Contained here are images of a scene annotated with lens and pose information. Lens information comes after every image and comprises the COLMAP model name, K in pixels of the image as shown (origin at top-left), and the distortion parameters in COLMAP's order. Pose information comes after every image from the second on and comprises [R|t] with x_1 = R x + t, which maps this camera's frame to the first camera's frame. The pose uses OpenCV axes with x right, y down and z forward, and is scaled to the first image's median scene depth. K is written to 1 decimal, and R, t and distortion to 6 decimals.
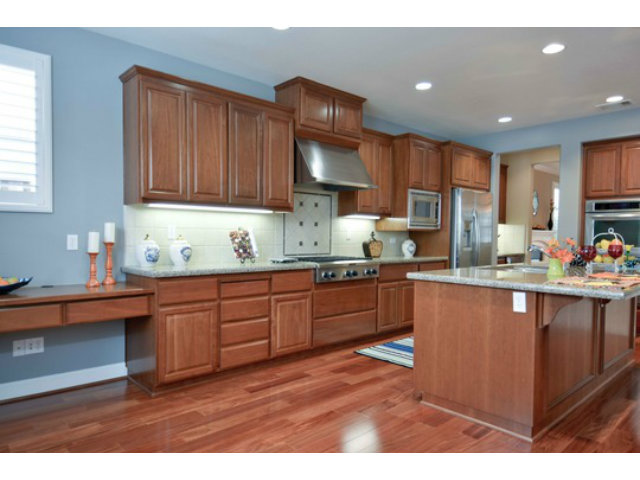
lens RADIAL K [[431.4, 0, 323.4], [0, 431.4, 251.0], [0, 0, 1]] dist [-0.025059, -0.002167]
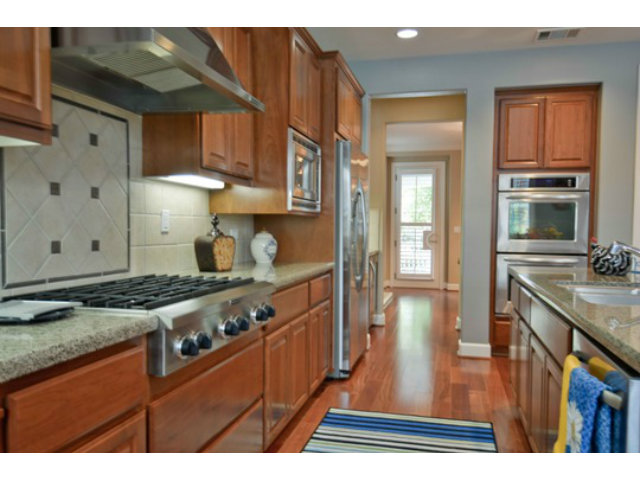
lens RADIAL K [[515.2, 0, 334.4], [0, 515.2, 251.8], [0, 0, 1]] dist [0.011021, 0.001692]
pose [[0.823555, -0.029755, 0.566456, -0.094943], [0.020668, 0.999534, 0.022455, -0.016911], [-0.566860, -0.006786, 0.823786, 0.501634]]
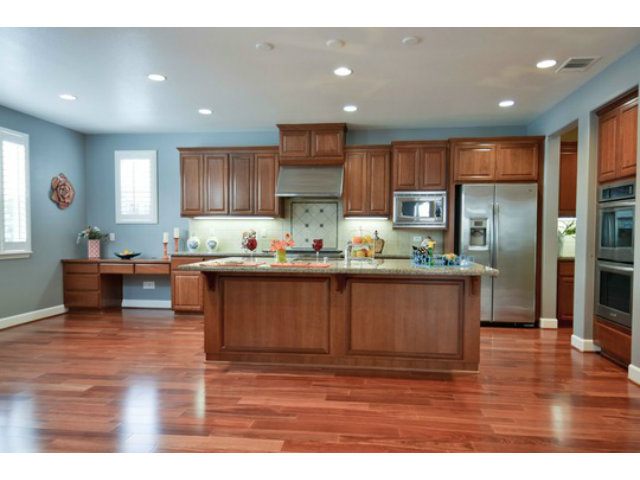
lens RADIAL K [[431.4, 0, 323.4], [0, 431.4, 251.0], [0, 0, 1]] dist [-0.025059, -0.002167]
pose [[0.643093, 0.025563, -0.765362, 0.946310], [-0.027699, 0.999565, 0.010111, 0.001333], [0.765287, 0.014697, 0.643521, 0.158579]]
